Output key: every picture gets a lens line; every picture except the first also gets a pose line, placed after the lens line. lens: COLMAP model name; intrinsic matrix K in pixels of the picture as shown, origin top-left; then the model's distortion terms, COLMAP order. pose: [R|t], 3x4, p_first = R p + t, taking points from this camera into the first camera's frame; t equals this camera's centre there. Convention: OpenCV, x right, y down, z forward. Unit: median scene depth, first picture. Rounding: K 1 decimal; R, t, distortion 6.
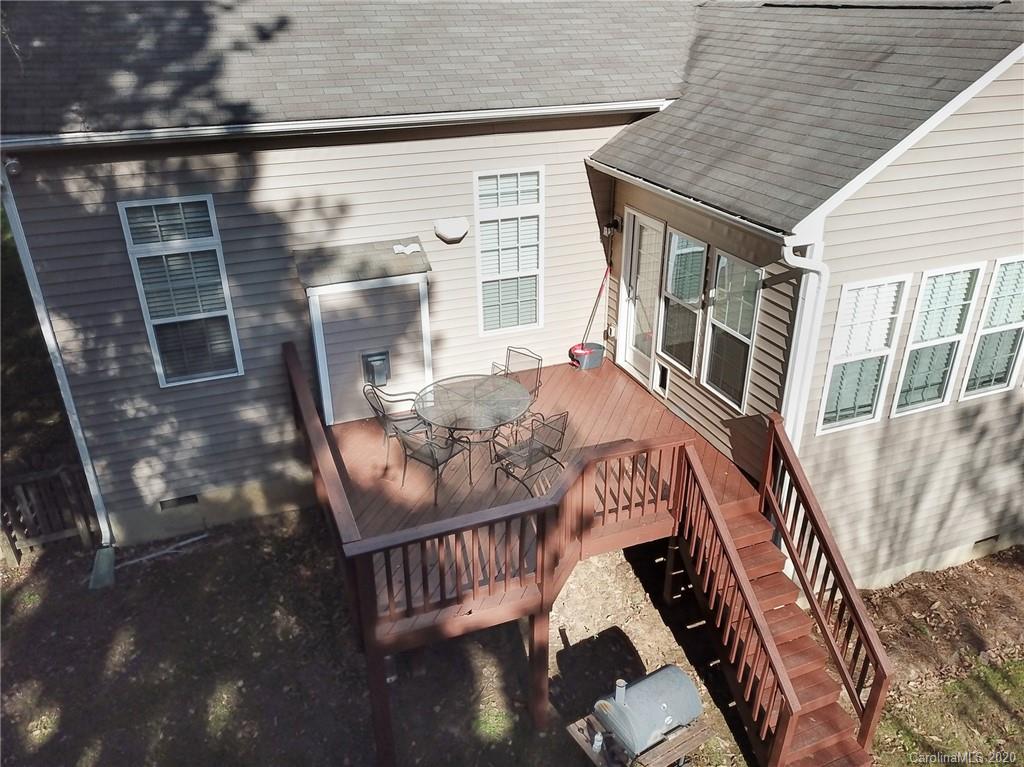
lens RADIAL K [[786.7, 0, 512.0], [0, 786.7, 383.5], [0, 0, 1]] dist [0.029441, -0.000518]
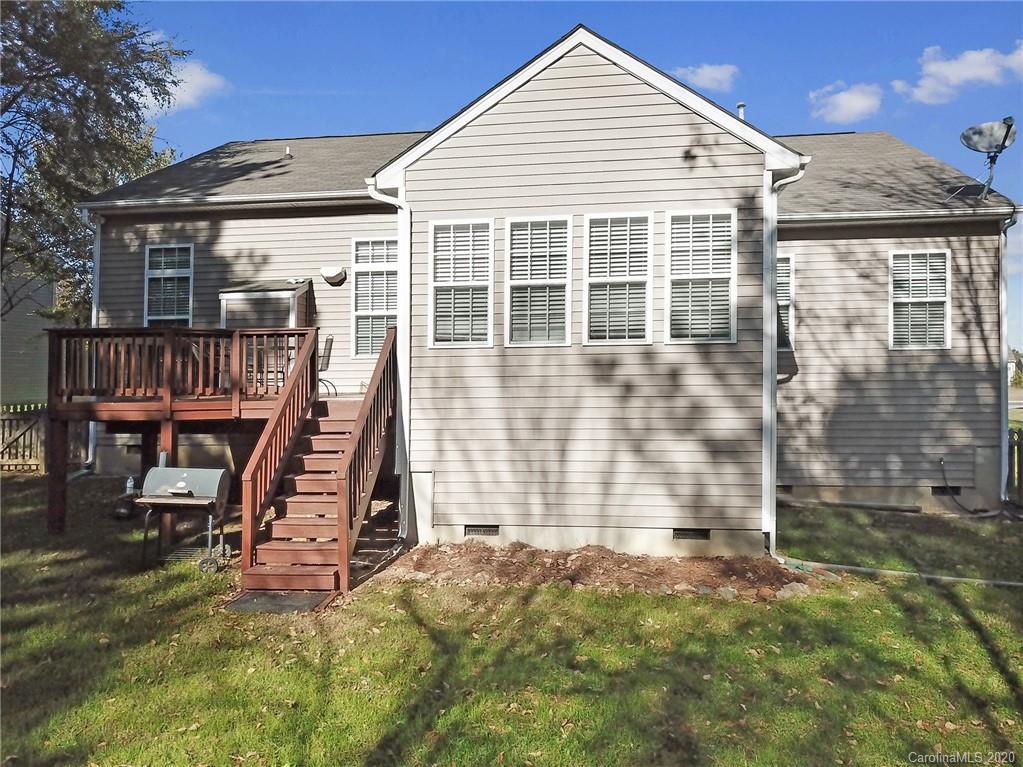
lens RADIAL K [[772.5, 0, 509.7], [0, 772.5, 357.1], [0, 0, 1]] dist [0.019108, -0.003917]
pose [[0.875789, -0.012355, -0.482536, 0.972678], [-0.205267, 0.895246, -0.395475, 0.475342], [0.436875, 0.445402, 0.781510, 0.106373]]
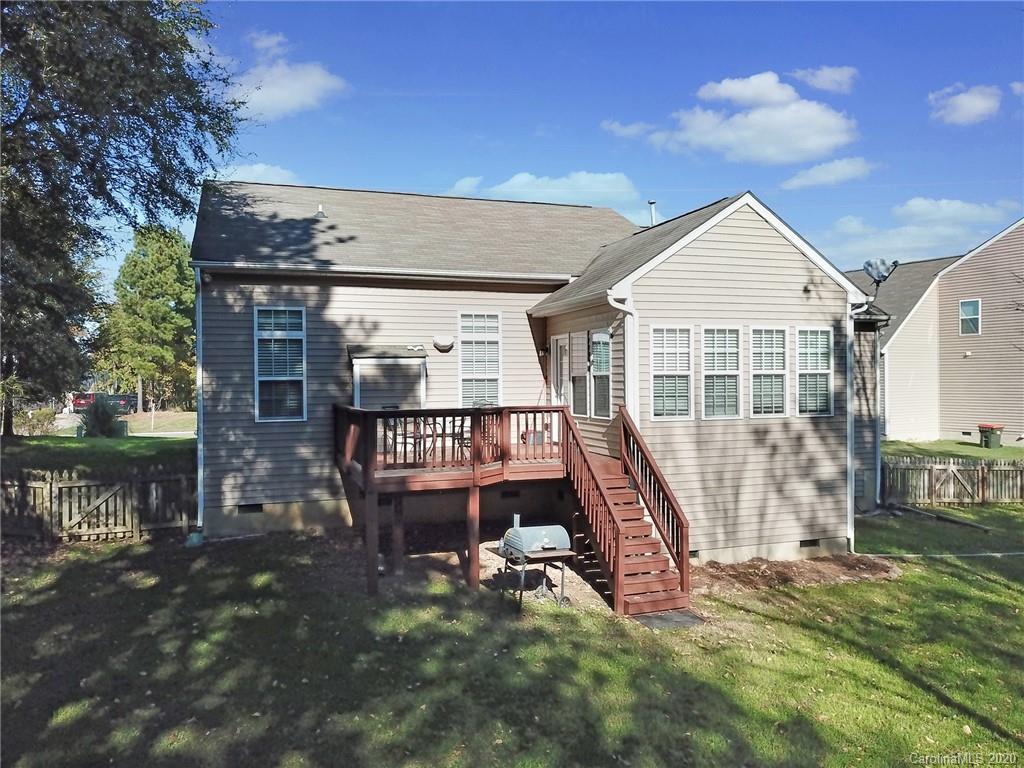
lens RADIAL K [[780.7, 0, 512.0], [0, 780.7, 384.0], [0, 0, 1]] dist [0.007958, -0.000433]
pose [[0.999203, 0.001096, -0.039895, 0.146045], [-0.017949, 0.905161, -0.424691, 0.614980], [0.035646, 0.425068, 0.904459, -0.453261]]
